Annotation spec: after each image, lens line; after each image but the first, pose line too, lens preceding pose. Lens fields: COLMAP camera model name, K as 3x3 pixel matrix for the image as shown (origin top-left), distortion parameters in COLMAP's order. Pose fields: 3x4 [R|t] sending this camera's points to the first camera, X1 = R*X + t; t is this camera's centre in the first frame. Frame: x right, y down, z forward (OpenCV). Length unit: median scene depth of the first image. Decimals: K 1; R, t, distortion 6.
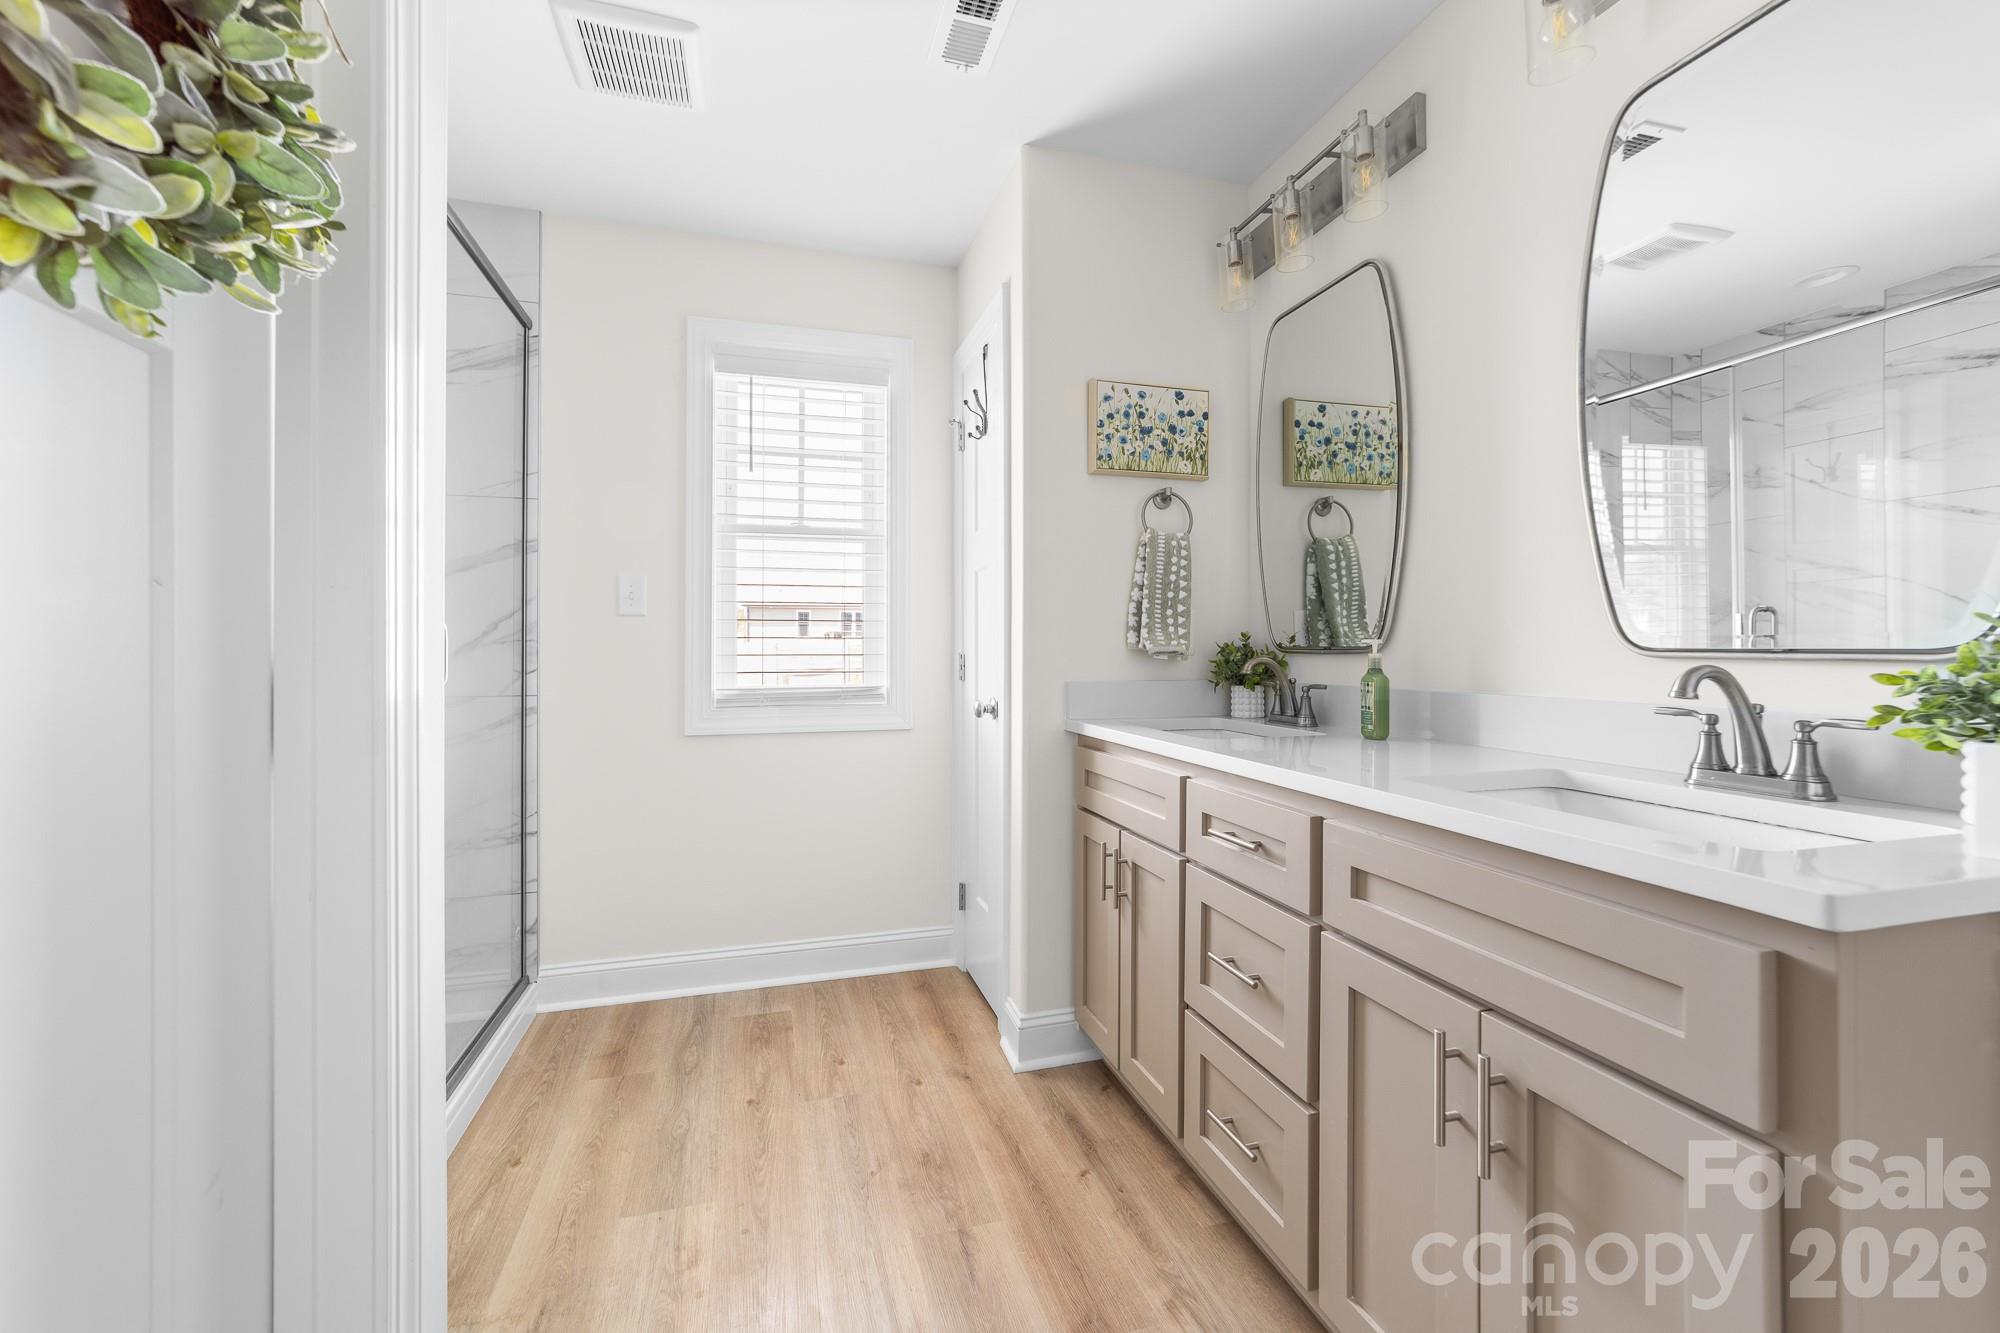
lens RADIAL K [[819.3, 0, 999.6], [0, 819.3, 646.7], [0, 0, 1]] dist [-0.003328, 0.000057]
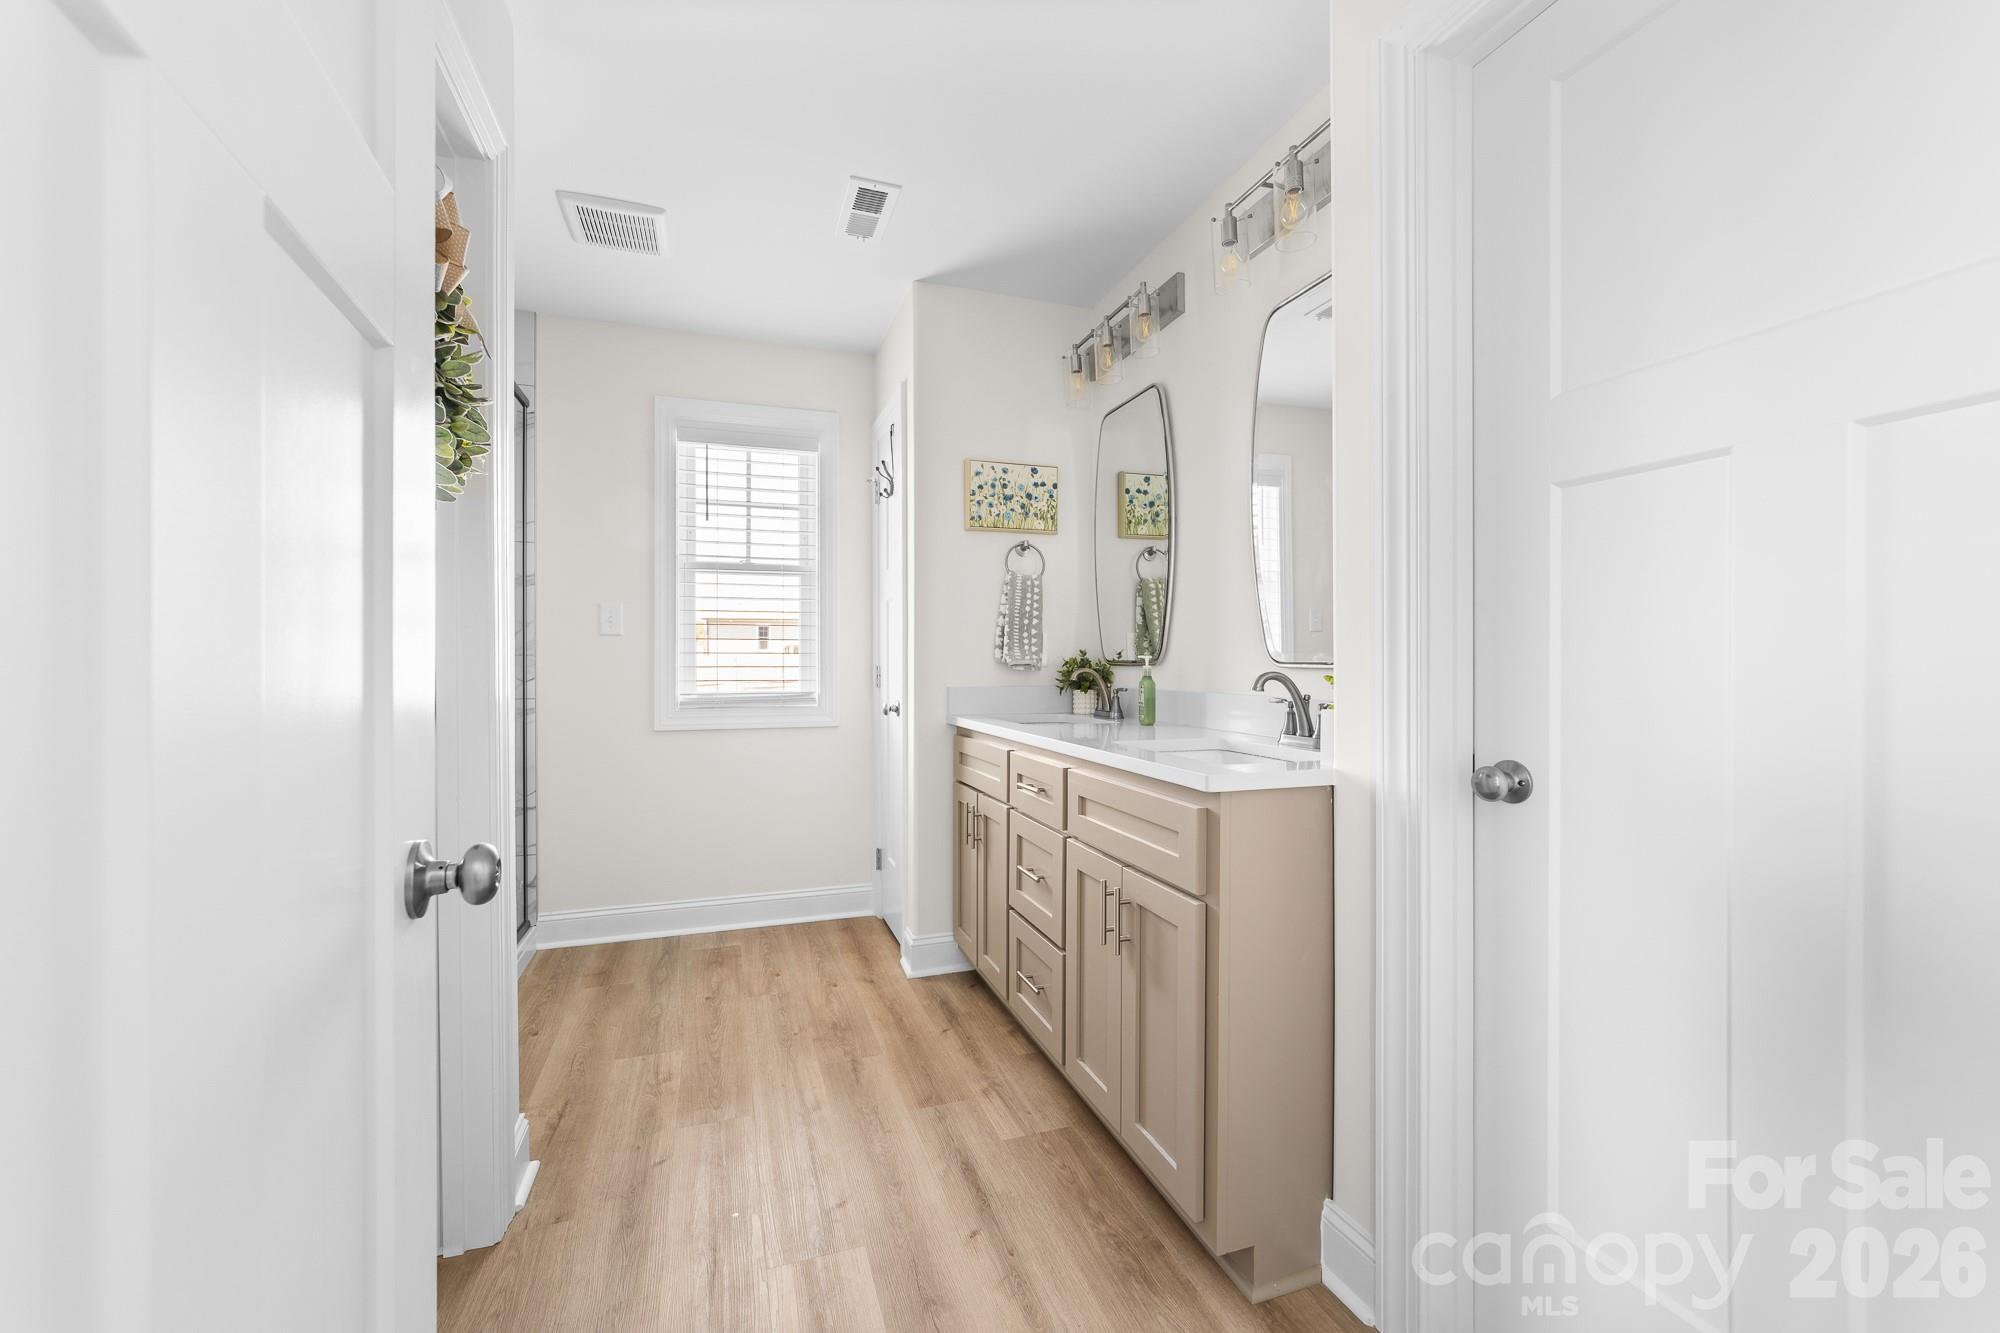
lens RADIAL K [[819.3, 0, 1000.0], [0, 819.3, 672.0], [0, 0, 1]] dist [-0.003328, 0.000057]
pose [[0.999011, 0.000259, 0.044472, 0.106819], [-0.000892, 0.999899, 0.014207, -0.000031], [-0.044463, -0.014232, 0.998910, -0.330671]]
